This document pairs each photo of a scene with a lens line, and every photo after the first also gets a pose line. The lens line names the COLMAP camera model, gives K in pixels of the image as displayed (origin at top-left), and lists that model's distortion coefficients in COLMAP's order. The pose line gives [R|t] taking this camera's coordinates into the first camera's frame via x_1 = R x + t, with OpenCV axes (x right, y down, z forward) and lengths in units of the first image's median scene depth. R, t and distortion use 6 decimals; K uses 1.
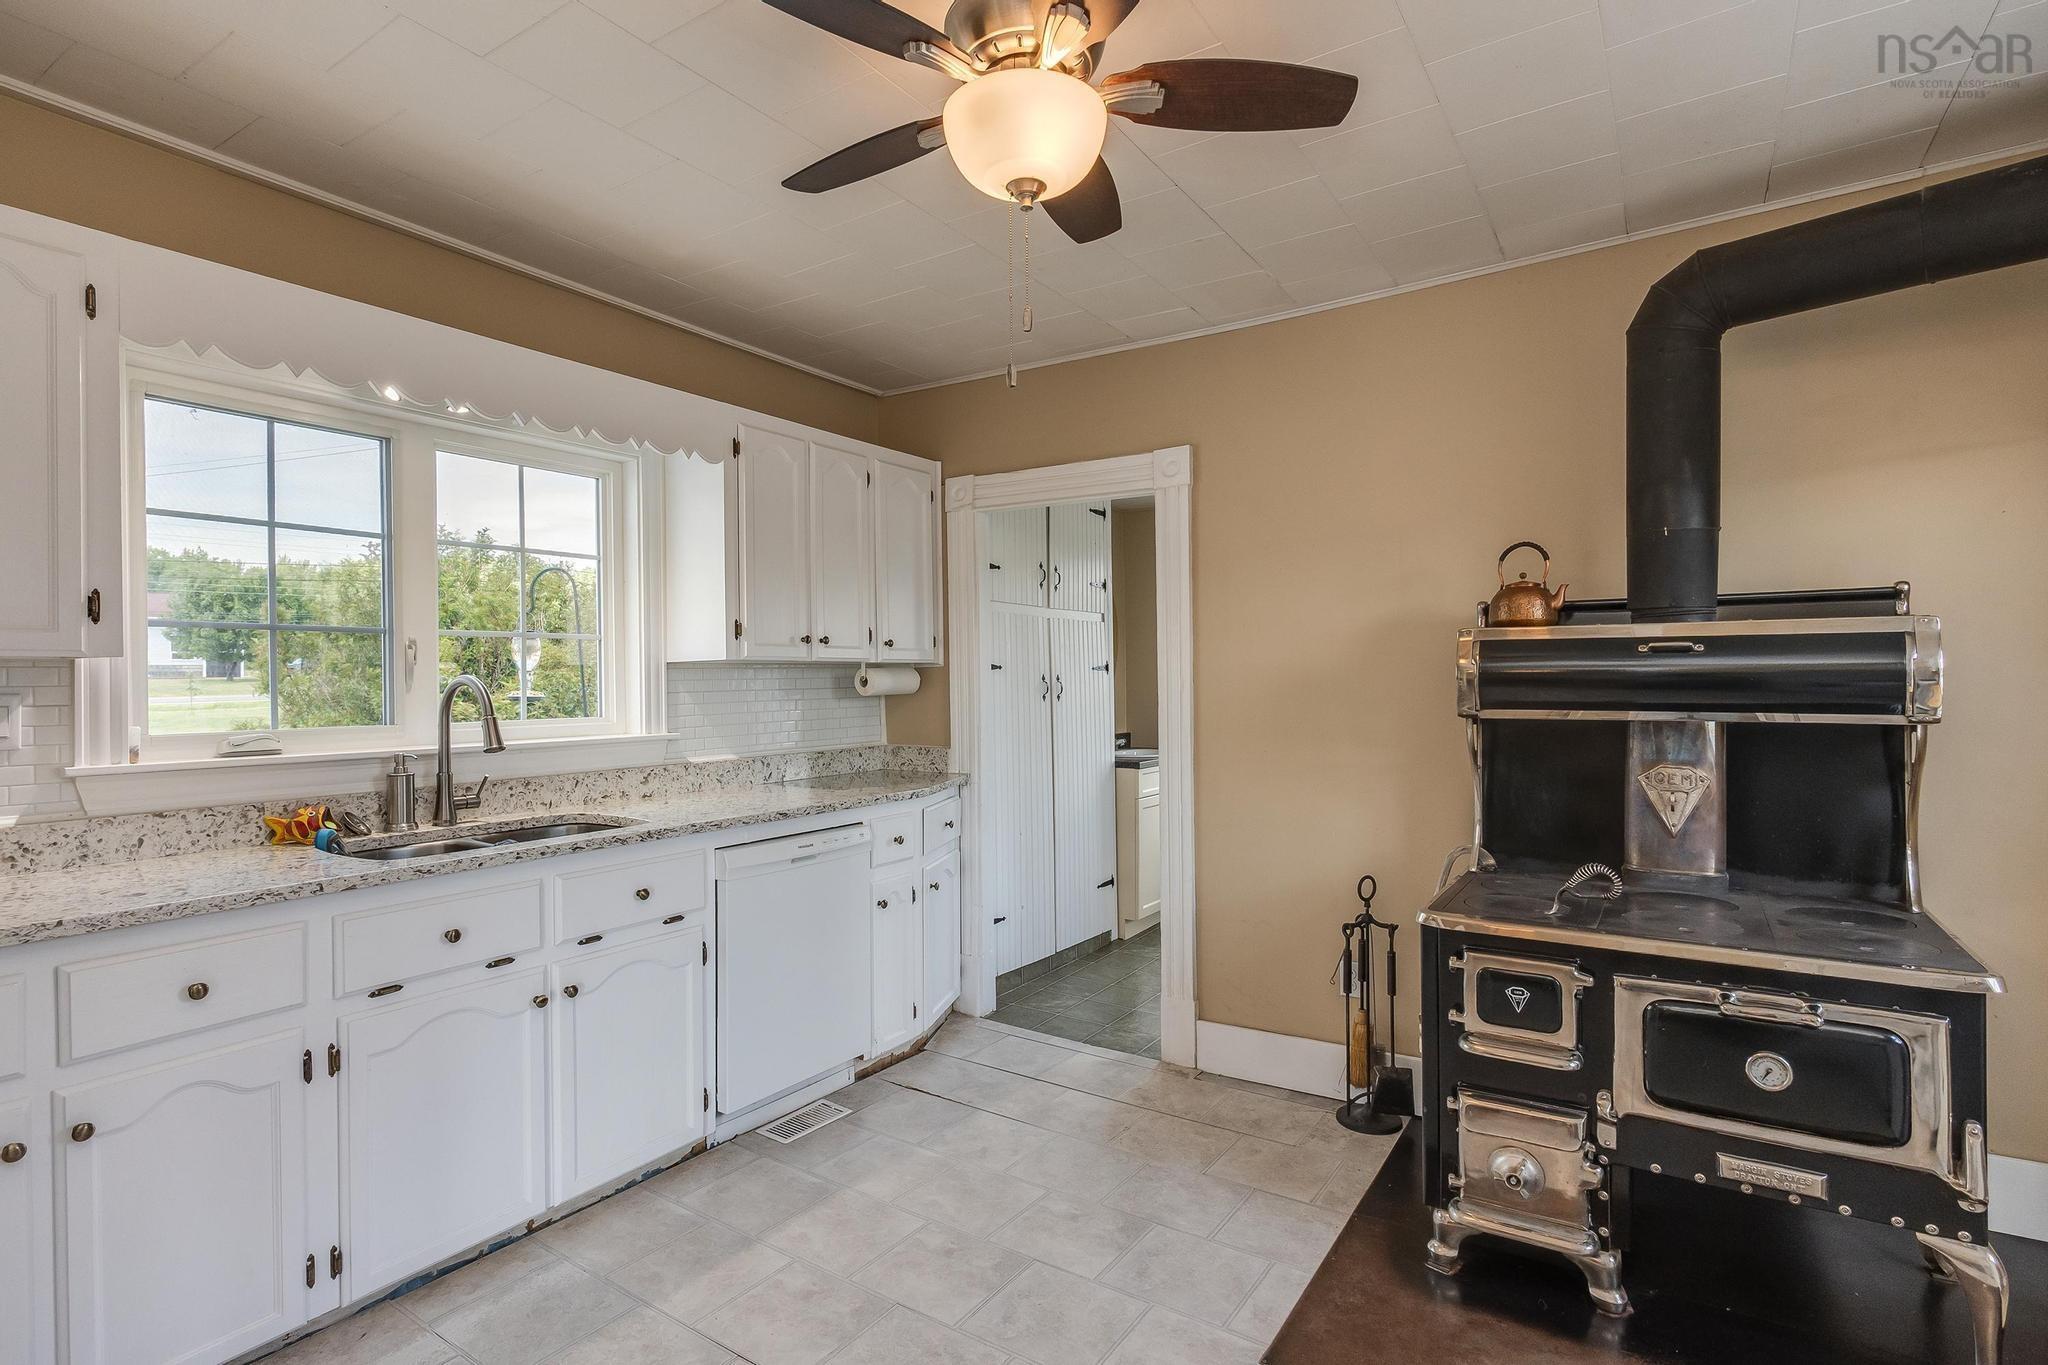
lens RADIAL K [[1008.6, 0, 1020.4], [0, 1008.6, 672.1], [0, 0, 1]] dist [-0.002277, 0.000258]
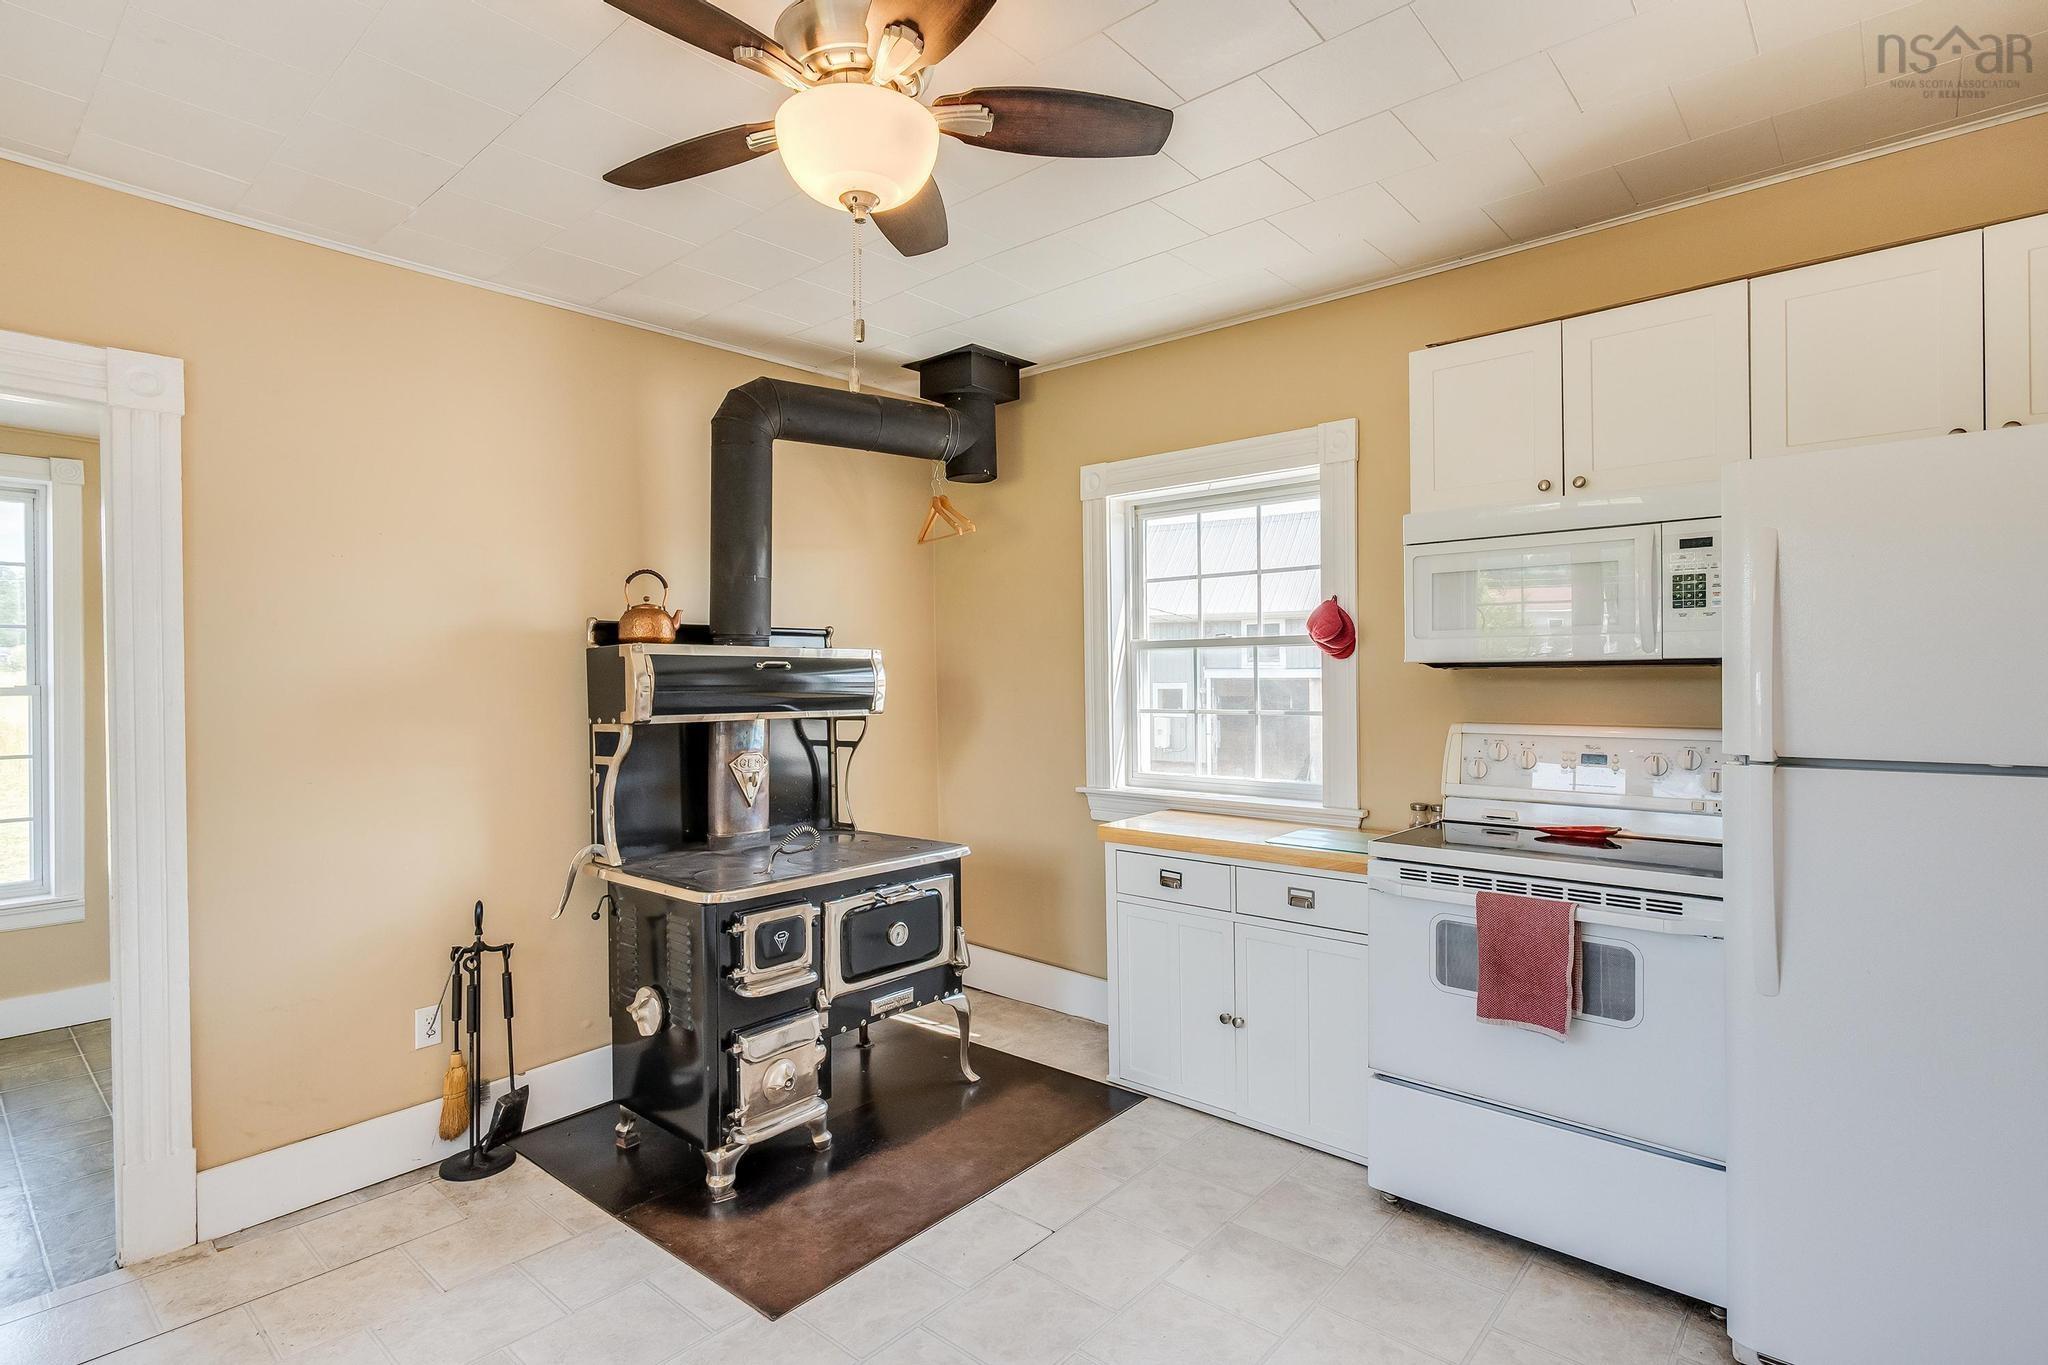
lens RADIAL K [[1008.6, 0, 1020.2], [0, 1008.6, 686.9], [0, 0, 1]] dist [-0.002277, 0.000258]
pose [[0.132914, 0.000258, 0.991128, -0.667062], [0.002672, 0.999996, -0.000619, 0.006895], [-0.991124, 0.002731, 0.132913, 0.494123]]
